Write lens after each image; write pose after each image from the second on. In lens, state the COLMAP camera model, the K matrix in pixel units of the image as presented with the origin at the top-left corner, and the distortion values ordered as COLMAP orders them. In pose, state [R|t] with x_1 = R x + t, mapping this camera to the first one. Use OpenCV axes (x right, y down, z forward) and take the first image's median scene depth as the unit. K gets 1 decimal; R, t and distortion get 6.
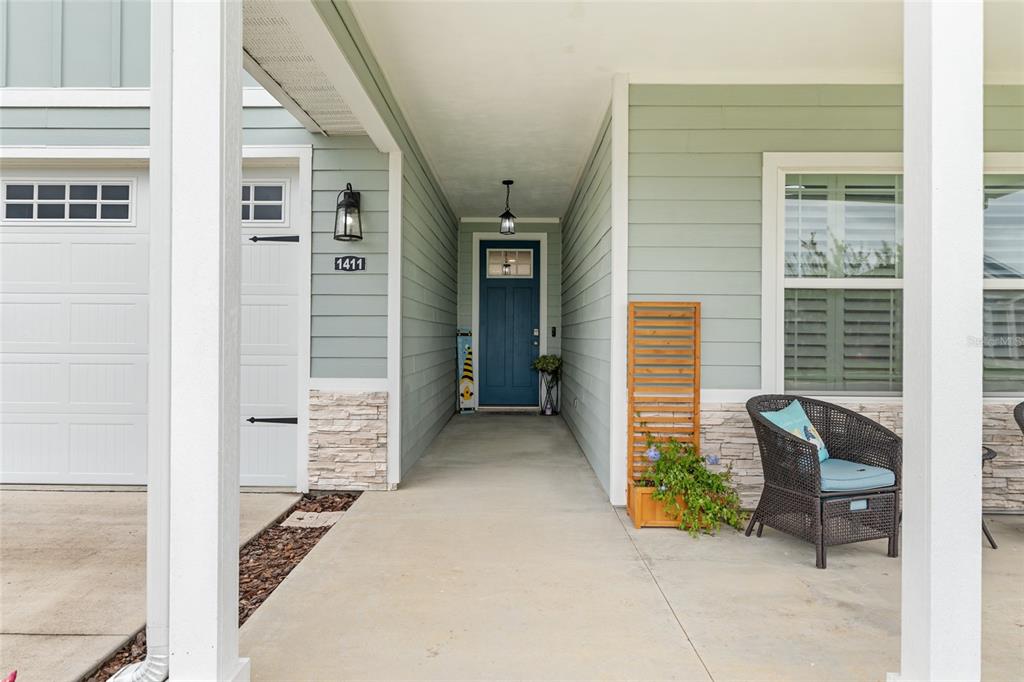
lens RADIAL K [[672.5, 0, 508.9], [0, 672.5, 334.3], [0, 0, 1]] dist [0.004466, 0.000832]
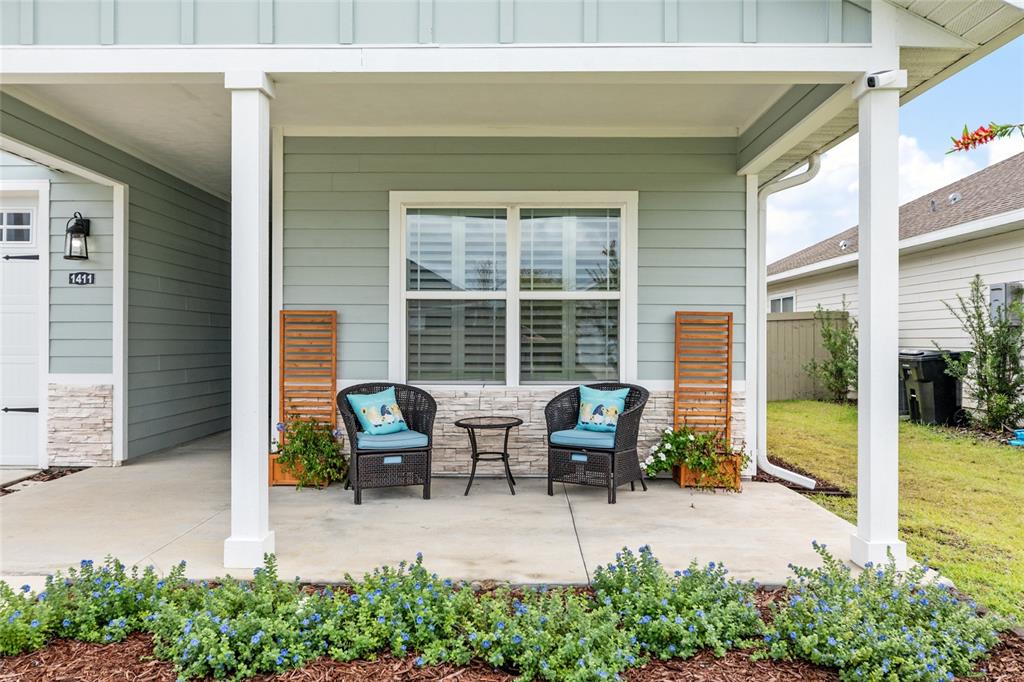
lens RADIAL K [[796.5, 0, 513.7], [0, 796.5, 346.9], [0, 0, 1]] dist [0.009715, 0.004174]
pose [[0.999994, -0.002863, 0.002052, 0.537403], [0.002851, 0.999980, 0.005706, 0.011334], [-0.002069, -0.005700, 0.999982, -0.434932]]
